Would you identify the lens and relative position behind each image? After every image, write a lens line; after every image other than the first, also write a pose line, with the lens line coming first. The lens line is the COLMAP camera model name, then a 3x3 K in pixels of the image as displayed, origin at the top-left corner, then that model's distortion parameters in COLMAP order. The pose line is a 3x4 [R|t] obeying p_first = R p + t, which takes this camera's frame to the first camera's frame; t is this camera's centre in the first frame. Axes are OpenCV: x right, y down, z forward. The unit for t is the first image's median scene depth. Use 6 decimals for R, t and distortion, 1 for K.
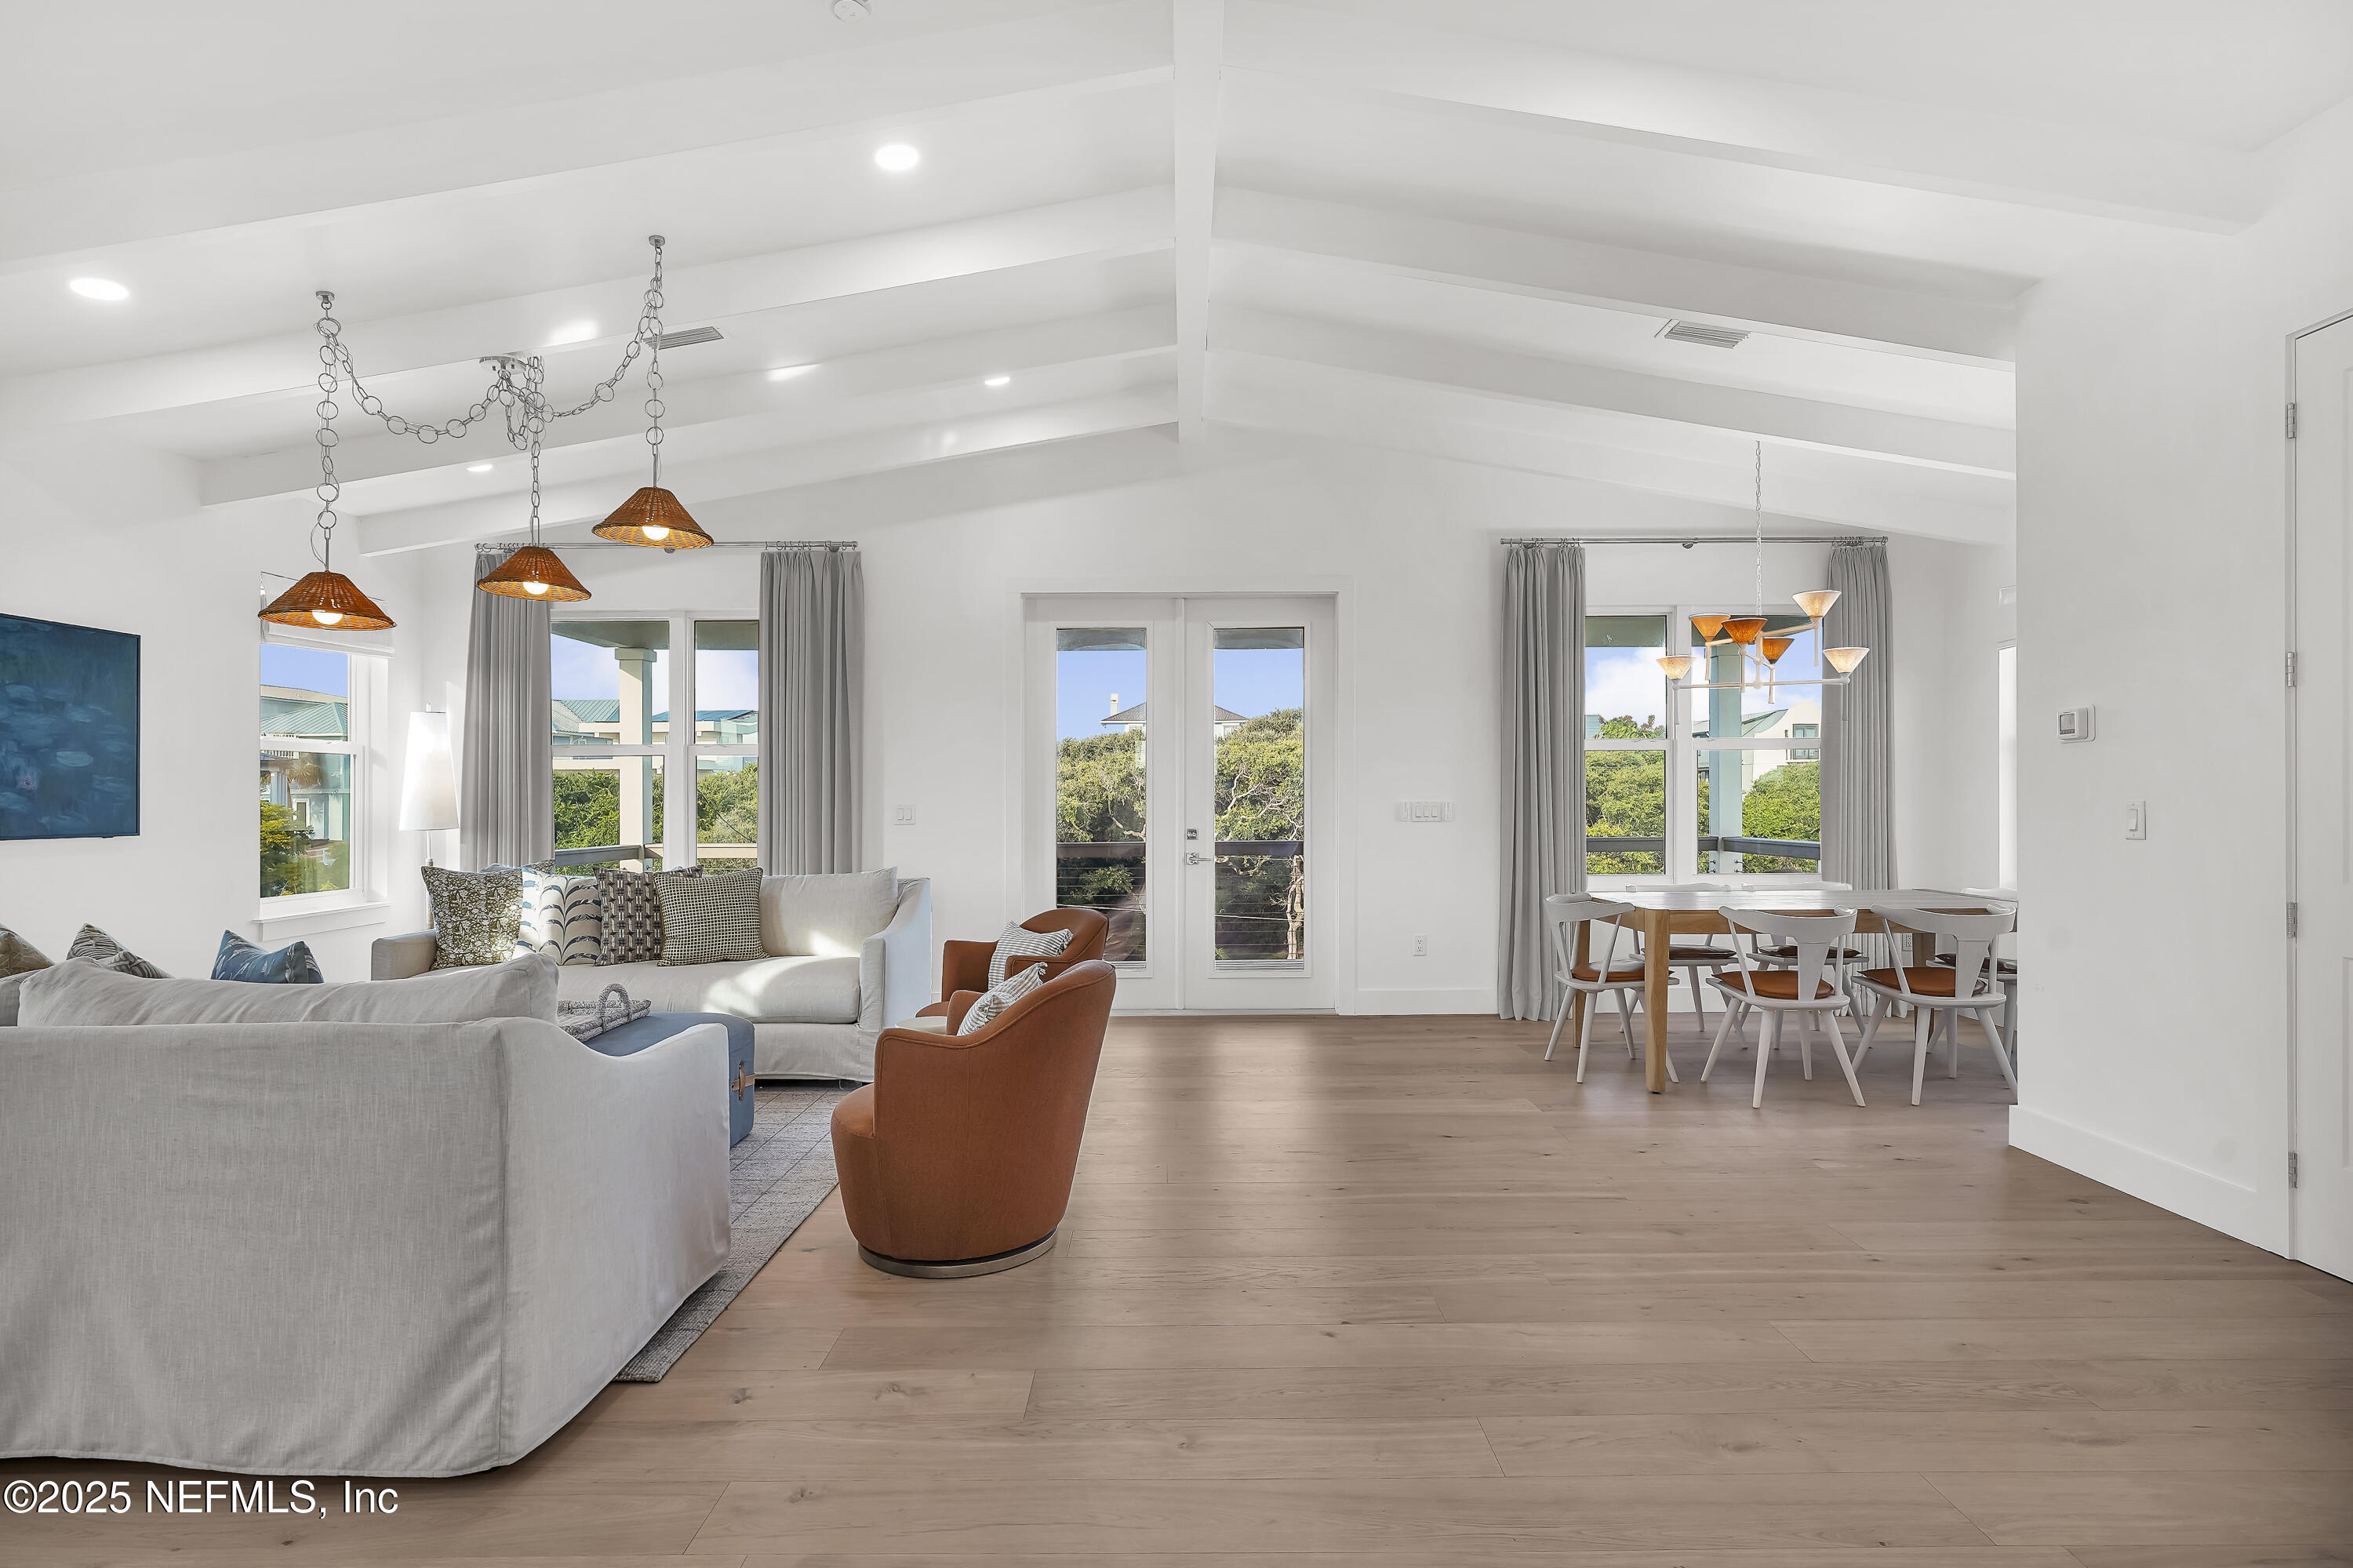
lens RADIAL K [[1158.9, 0, 1171.7], [0, 1158.9, 777.8], [0, 0, 1]] dist [-0.006078, 0.005093]
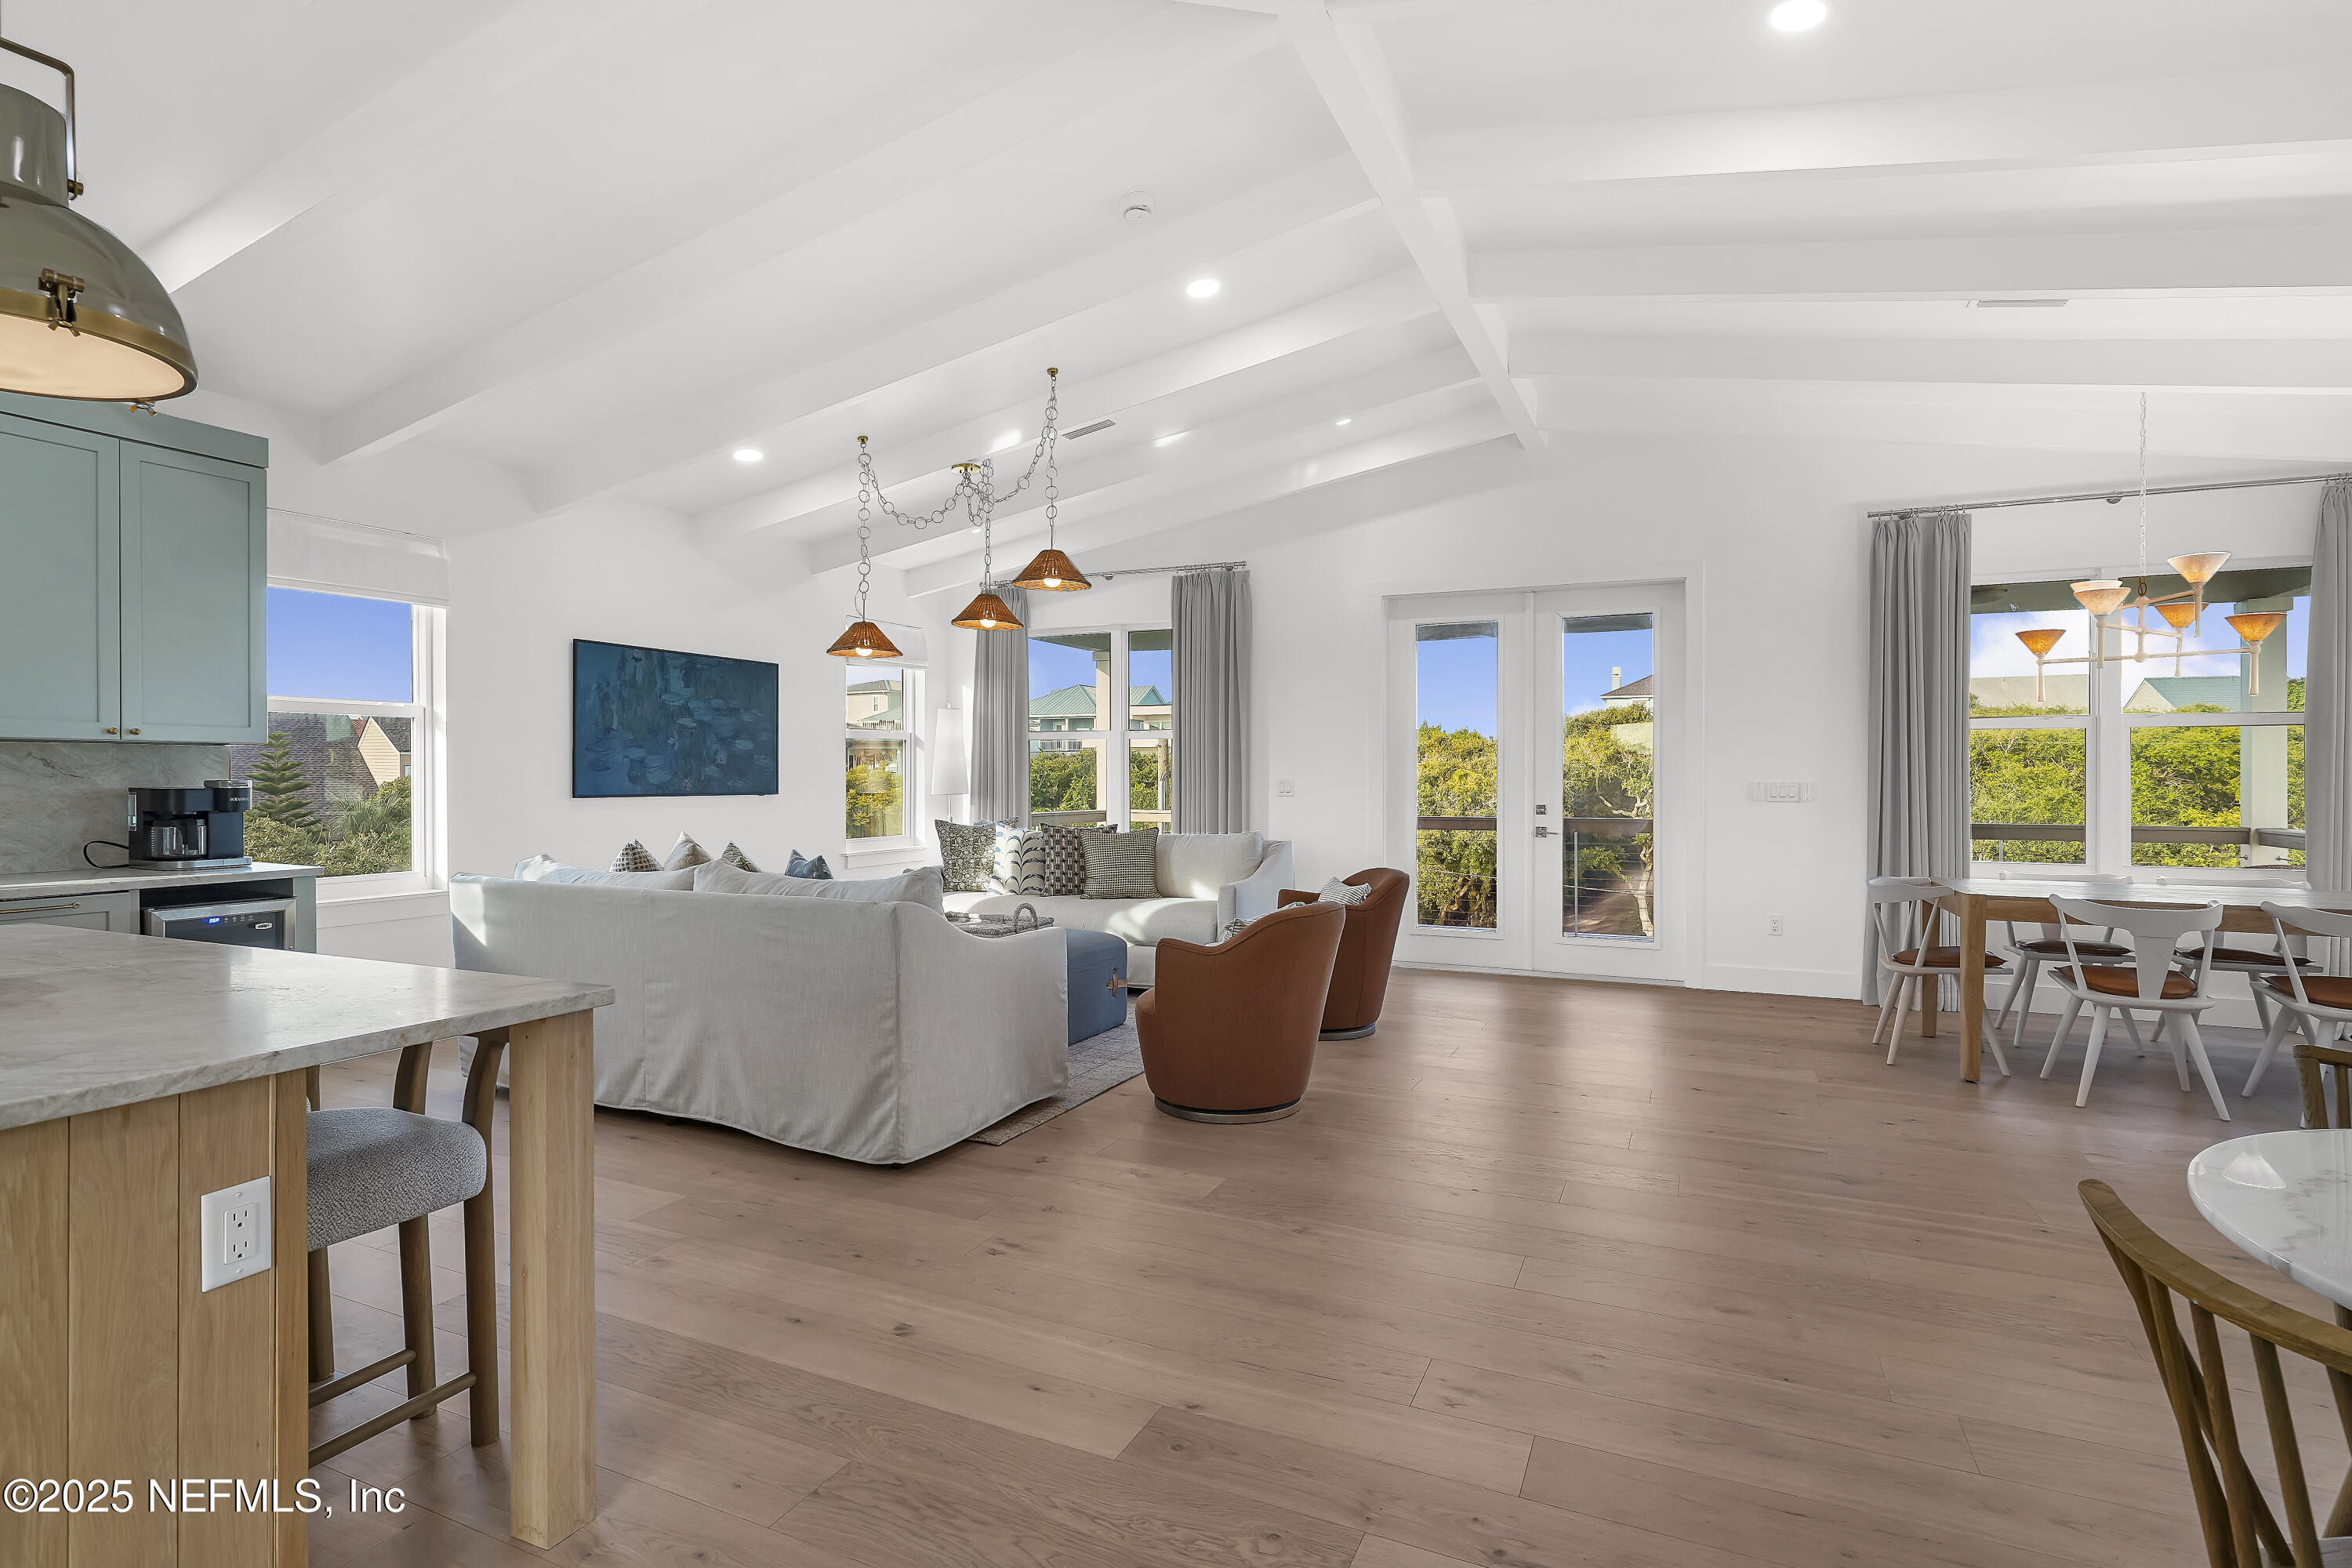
lens RADIAL K [[1158.4, 0, 1184.1], [0, 1158.4, 762.6], [0, 0, 1]] dist [-0.006078, 0.005093]
pose [[0.910373, 0.003918, -0.413770, 0.223640], [-0.000907, 0.999972, 0.007473, -0.003989], [0.413788, -0.006428, 0.910351, -0.165501]]
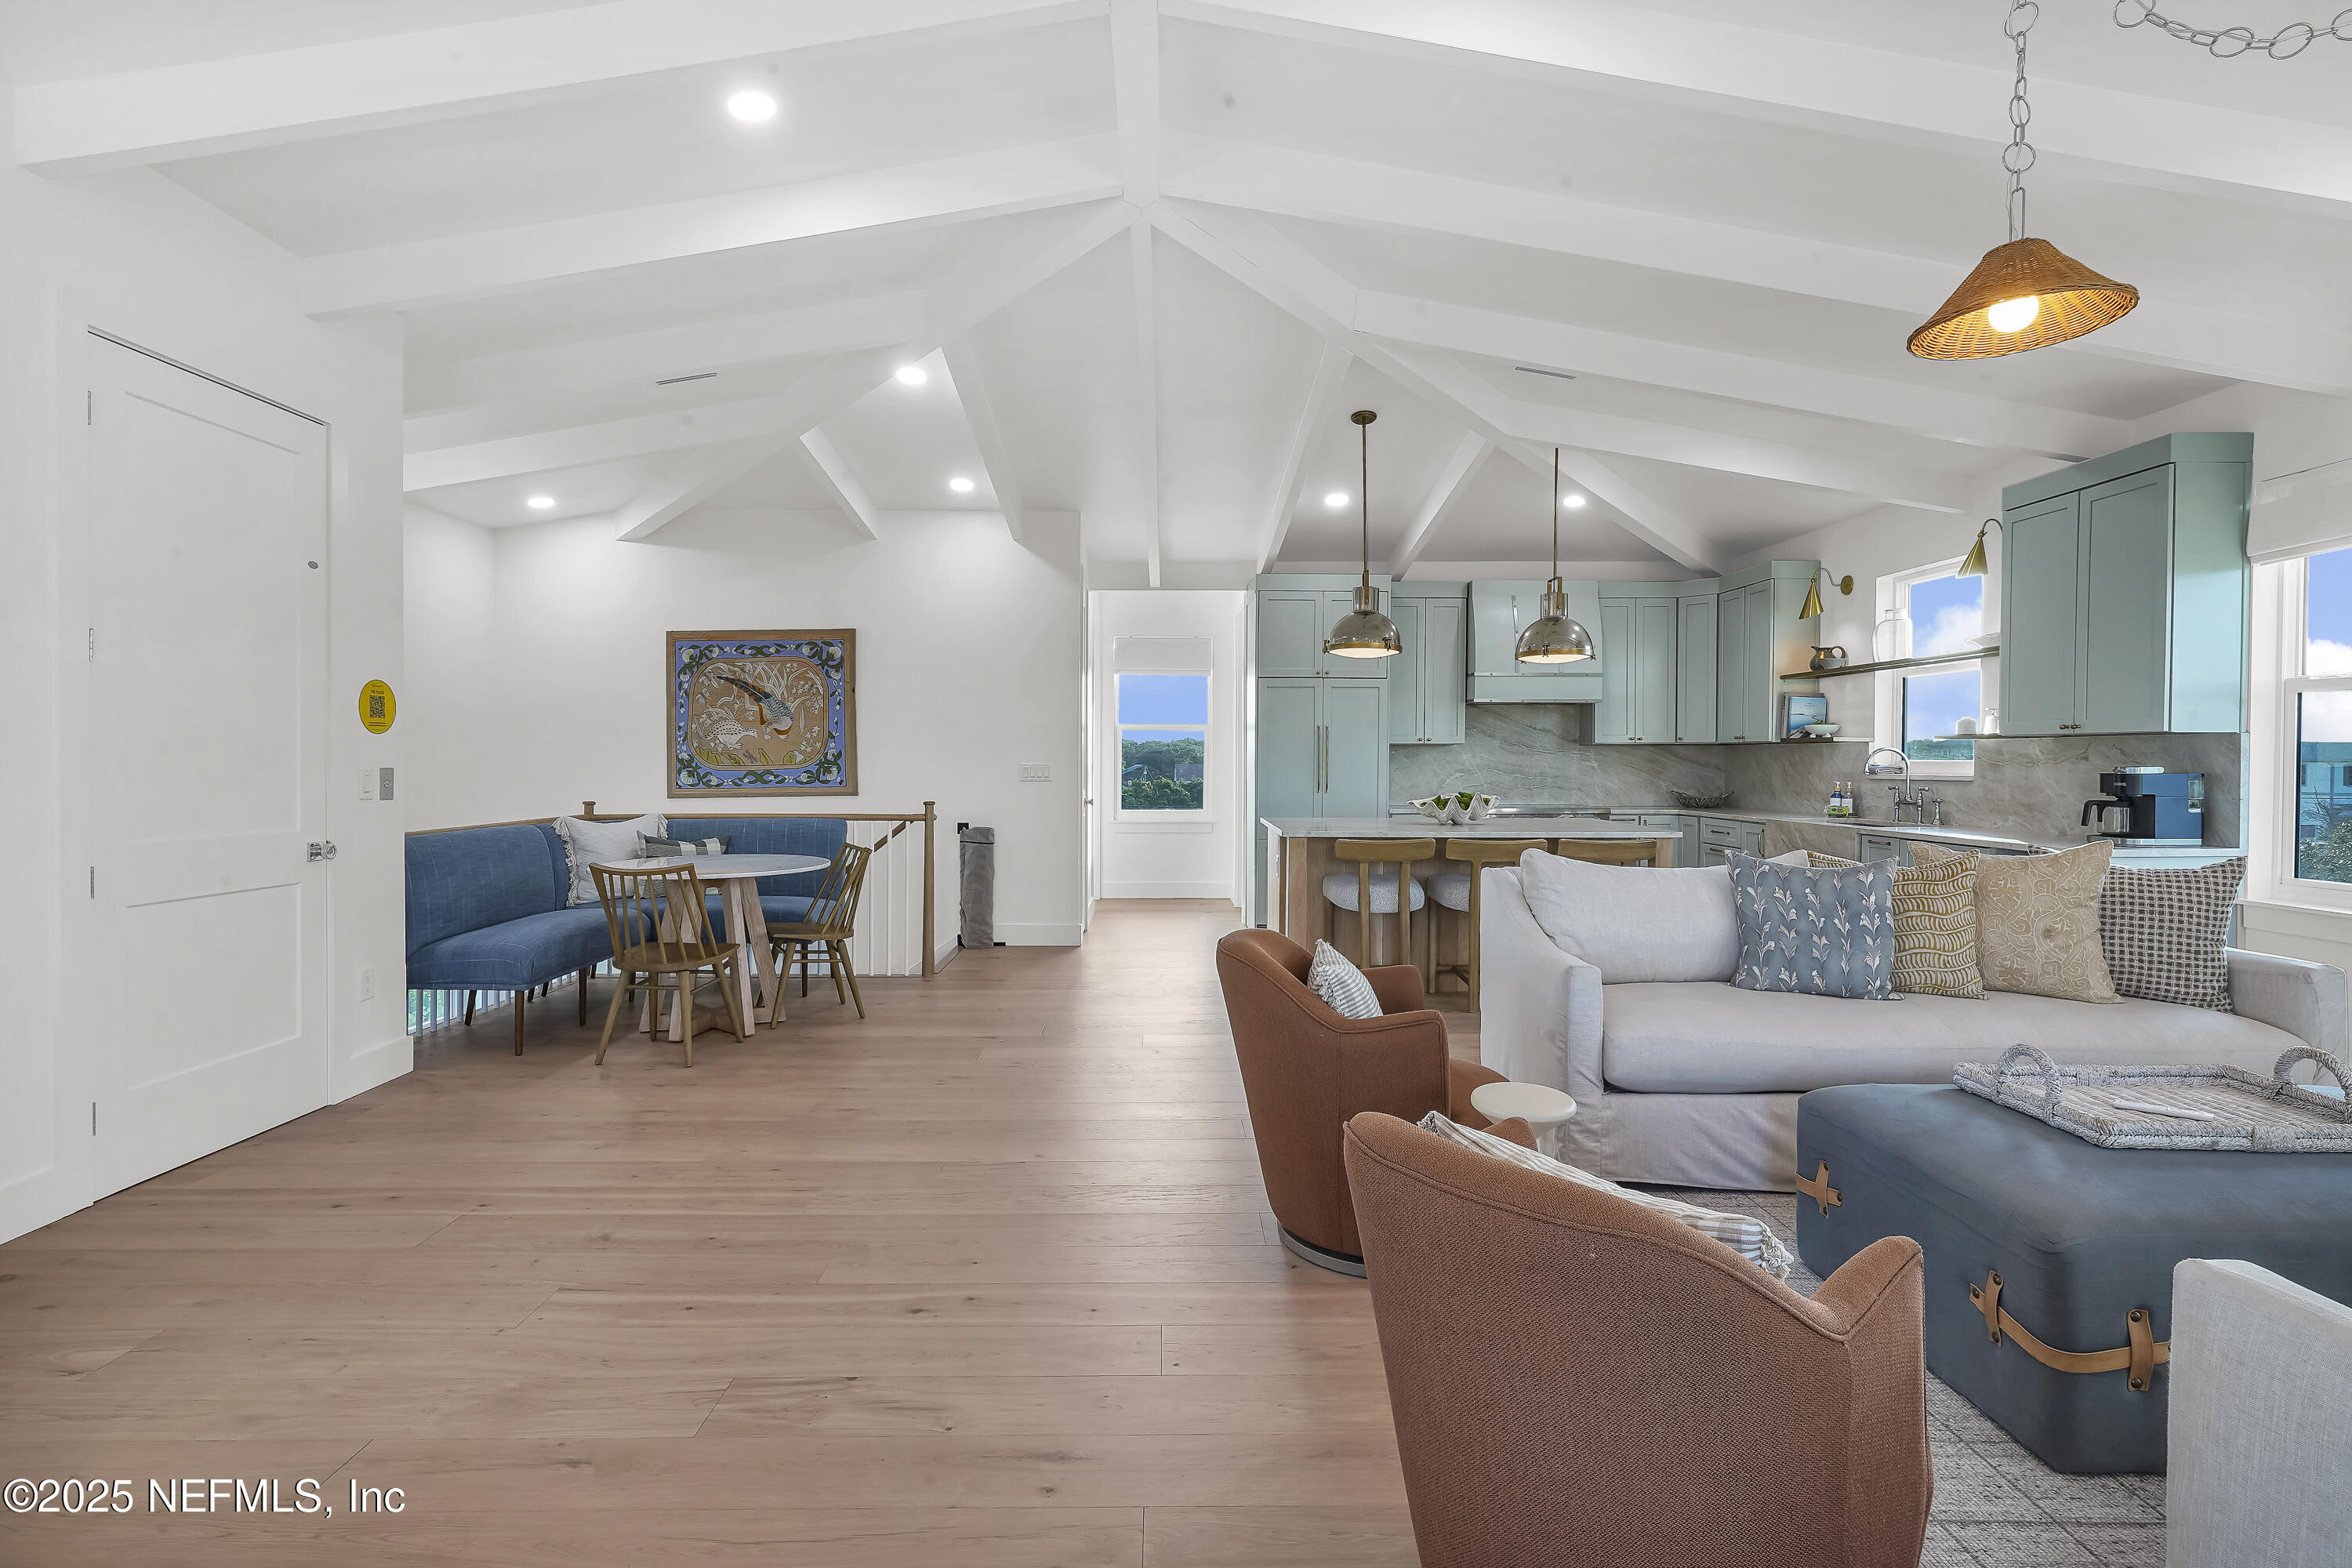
lens RADIAL K [[1158.4, 0, 1140.7], [0, 1158.4, 762.3], [0, 0, 1]] dist [-0.006078, 0.005093]
pose [[-0.999744, 0.005617, 0.021932, -0.007489], [0.005323, 0.999895, -0.013461, 0.022454], [-0.022005, -0.013341, -0.999669, 1.351314]]
